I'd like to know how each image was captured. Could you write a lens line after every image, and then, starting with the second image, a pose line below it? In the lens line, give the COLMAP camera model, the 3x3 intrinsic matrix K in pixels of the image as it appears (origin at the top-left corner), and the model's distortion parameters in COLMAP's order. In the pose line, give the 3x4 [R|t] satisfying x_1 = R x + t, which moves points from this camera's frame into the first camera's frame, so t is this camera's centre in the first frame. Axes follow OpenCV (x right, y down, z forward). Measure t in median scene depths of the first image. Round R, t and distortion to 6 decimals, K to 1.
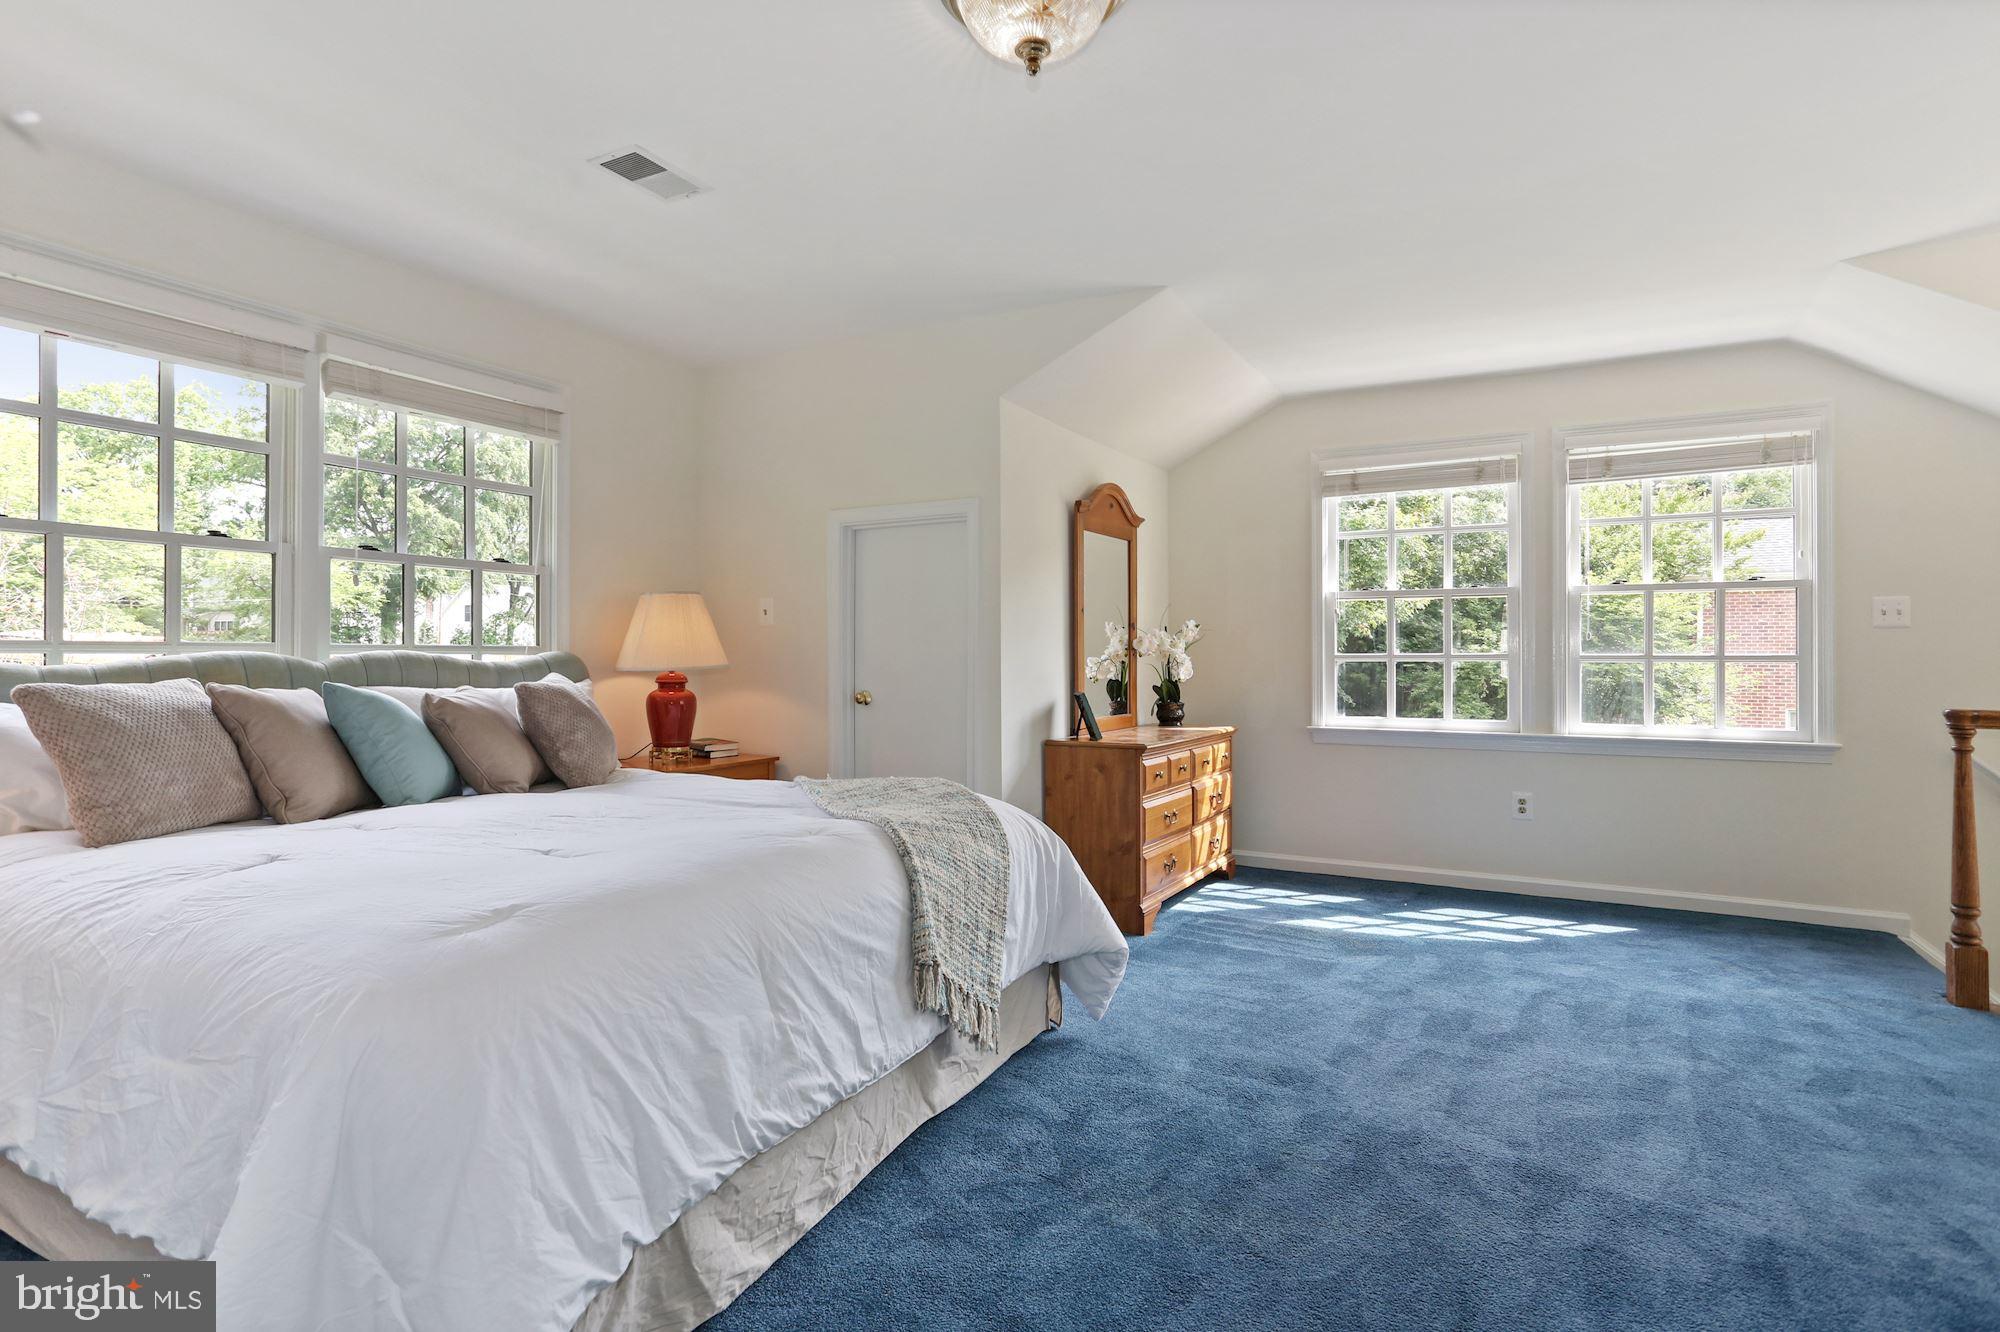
lens RADIAL K [[1016.9, 0, 989.1], [0, 1016.9, 651.7], [0, 0, 1]] dist [-0.053942, 0.045931]
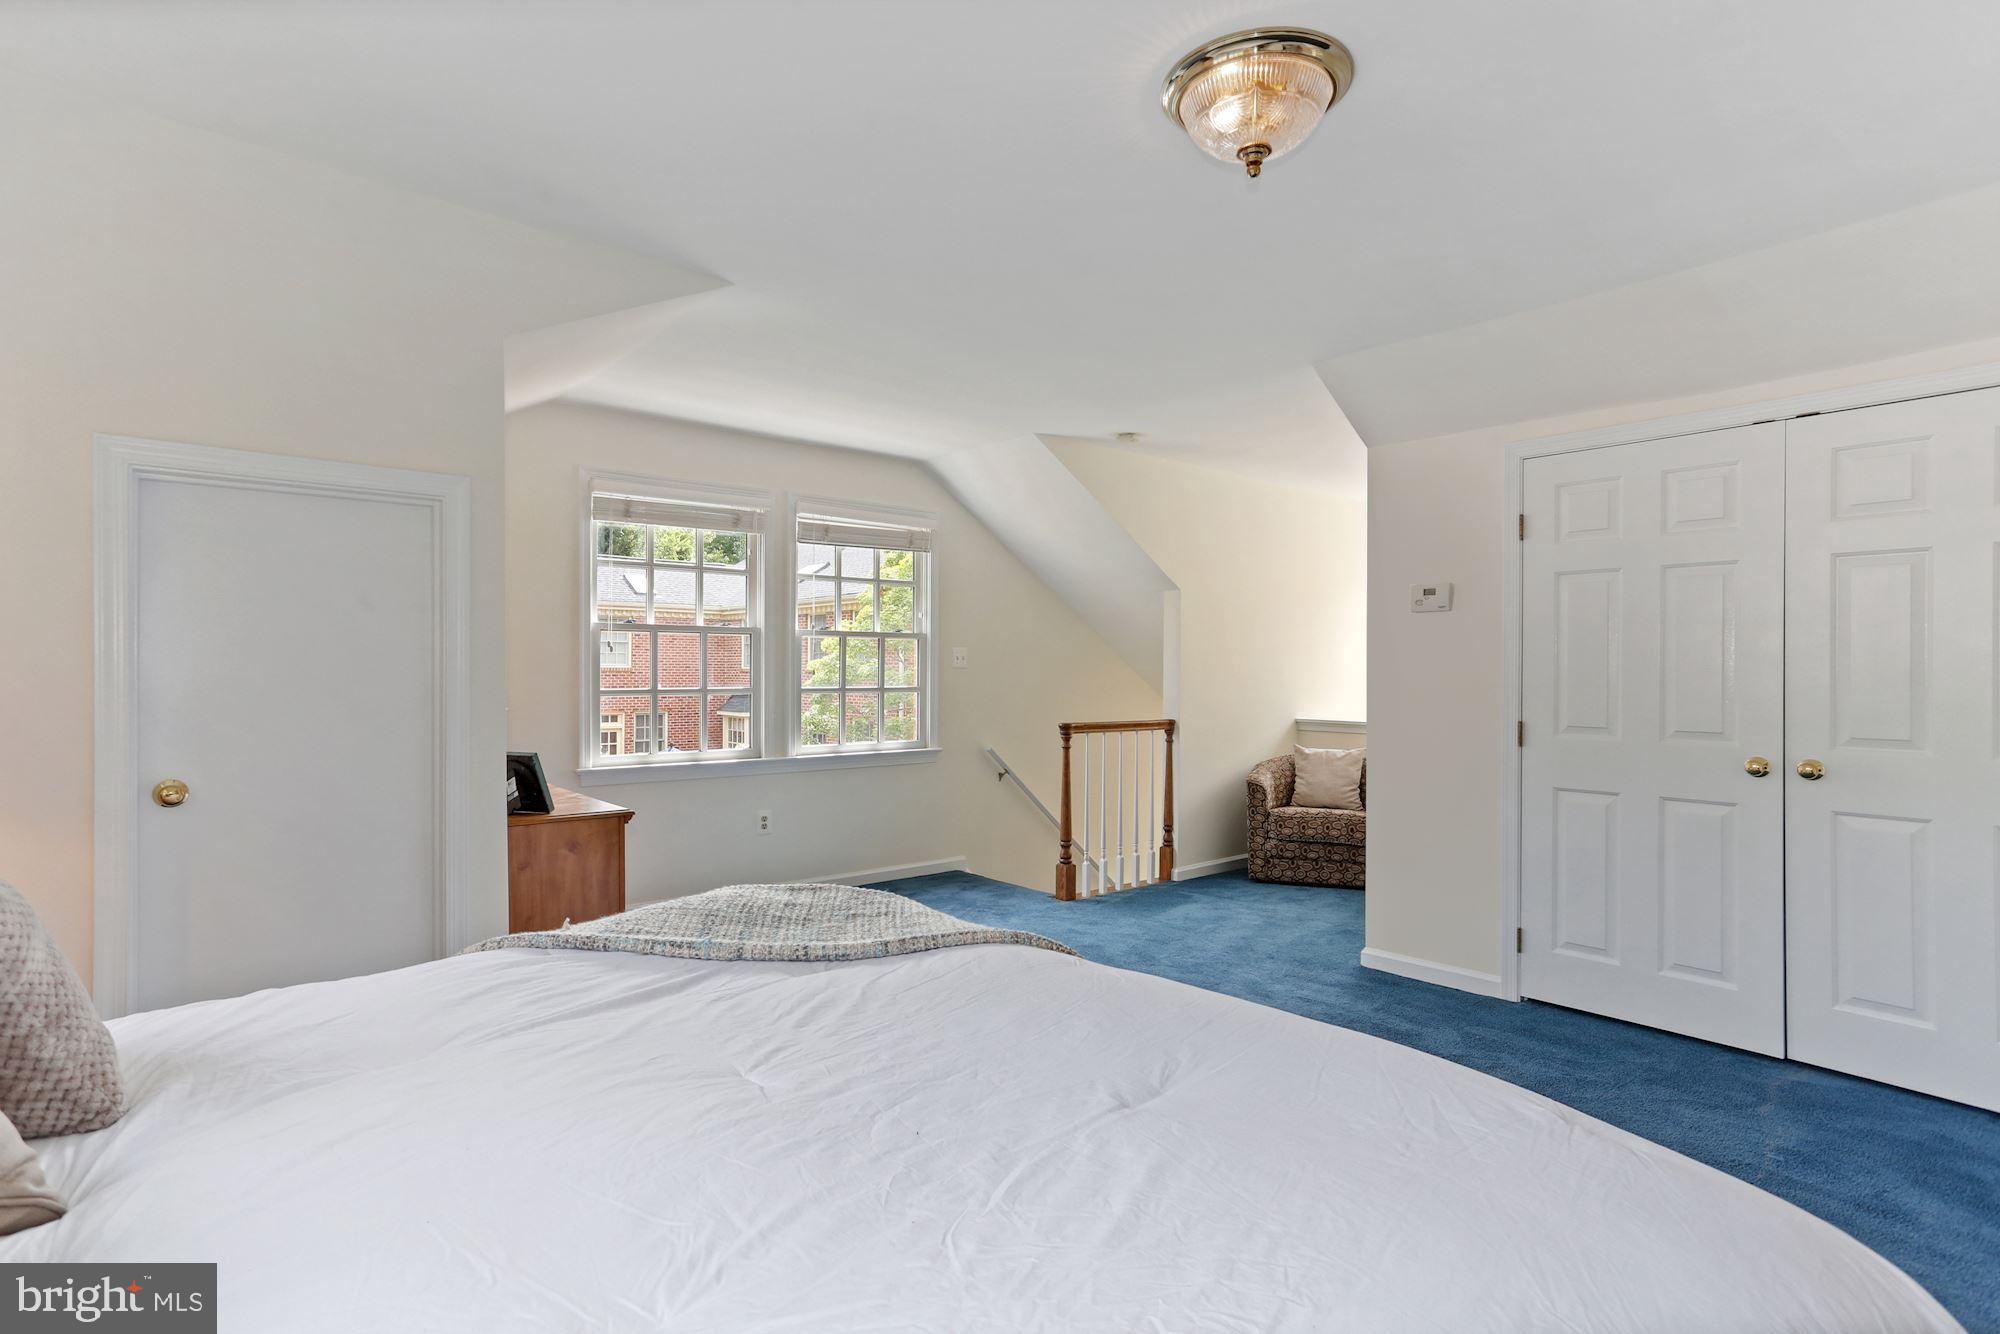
lens RADIAL K [[995.2, 0, 1008.8], [0, 995.2, 677.1], [0, 0, 1]] dist [-0.002803, 0.000344]
pose [[0.354789, -0.005950, 0.934927, -0.466577], [-0.008462, 0.999918, 0.009575, -0.025545], [-0.934908, -0.011308, 0.354710, 0.392272]]
